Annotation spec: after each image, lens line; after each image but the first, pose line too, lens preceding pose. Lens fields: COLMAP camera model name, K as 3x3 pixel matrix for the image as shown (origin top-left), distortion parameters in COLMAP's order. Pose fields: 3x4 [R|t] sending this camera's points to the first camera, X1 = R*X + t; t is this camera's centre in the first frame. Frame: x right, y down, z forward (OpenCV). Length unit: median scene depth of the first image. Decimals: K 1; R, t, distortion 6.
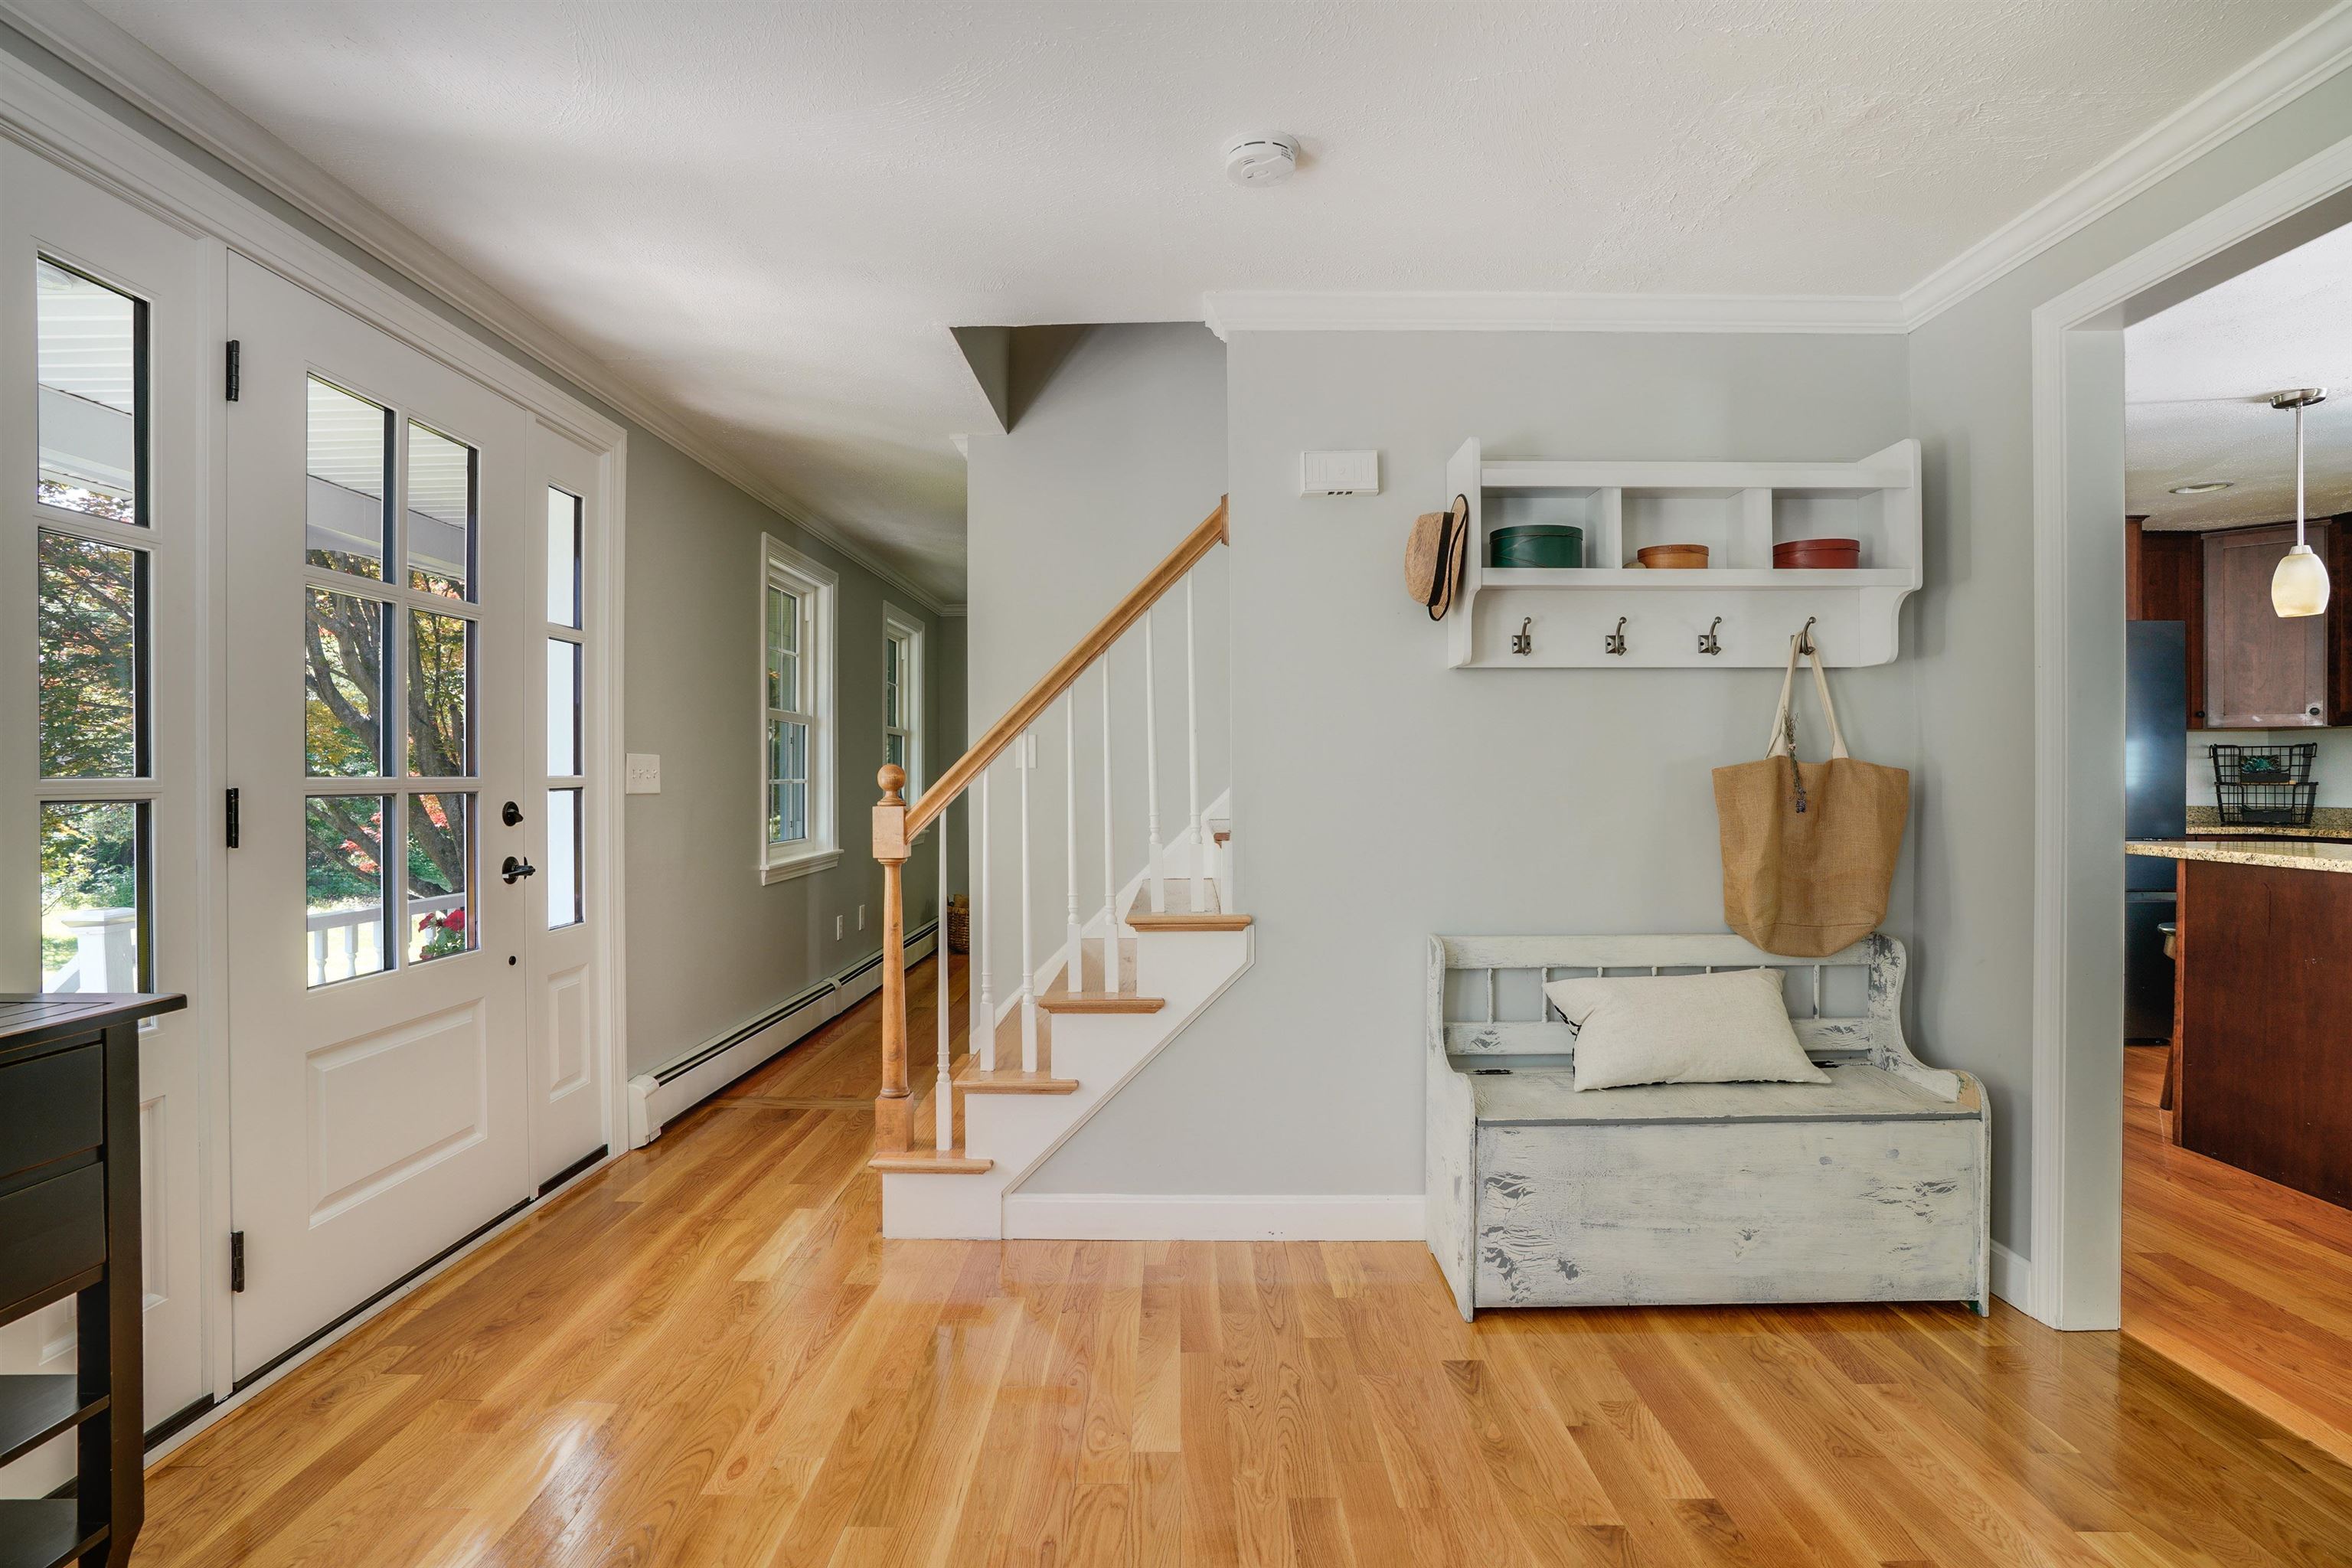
lens RADIAL K [[1159.1, 0, 1176.5], [0, 1159.1, 778.9], [0, 0, 1]] dist [-0.032641, 0.007670]
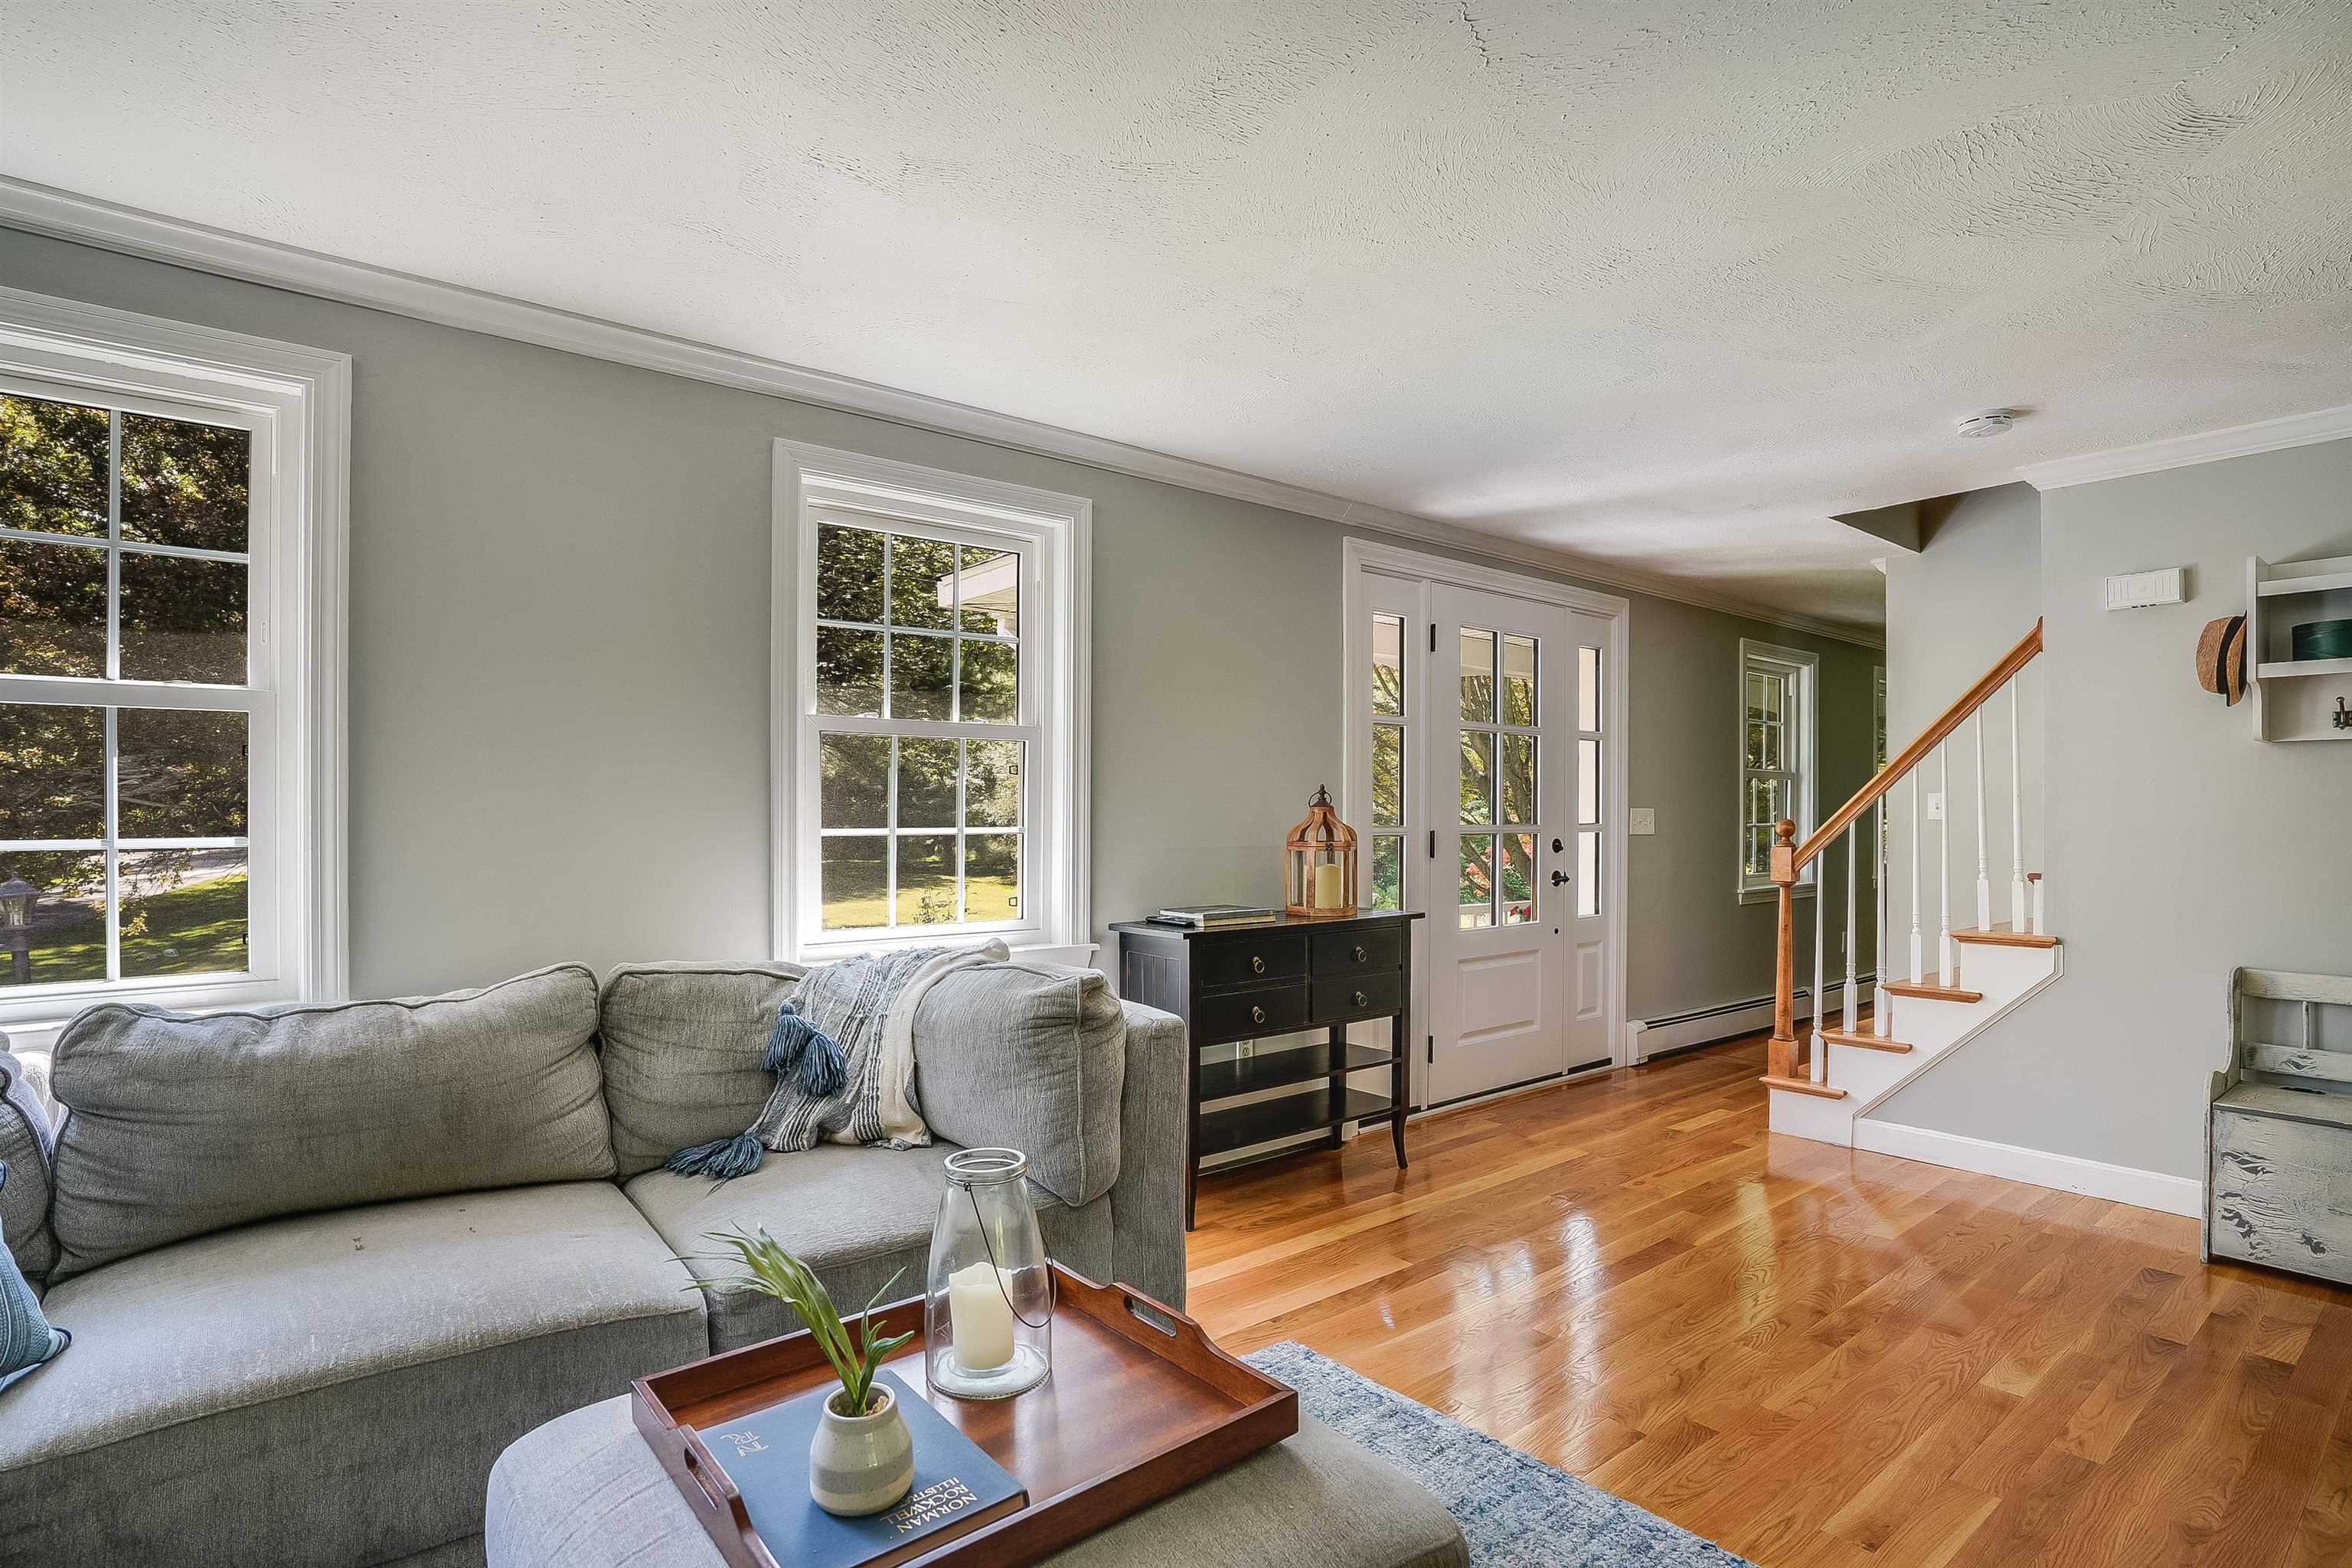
lens RADIAL K [[1191.9, 0, 1159.7], [0, 1191.9, 835.2], [0, 0, 1]] dist [-0.043422, 0.002923]
pose [[0.637889, 0.019228, -0.769888, 0.421880], [-0.004568, 0.999765, 0.021184, -0.020763], [0.770115, -0.009996, 0.637827, -0.611083]]
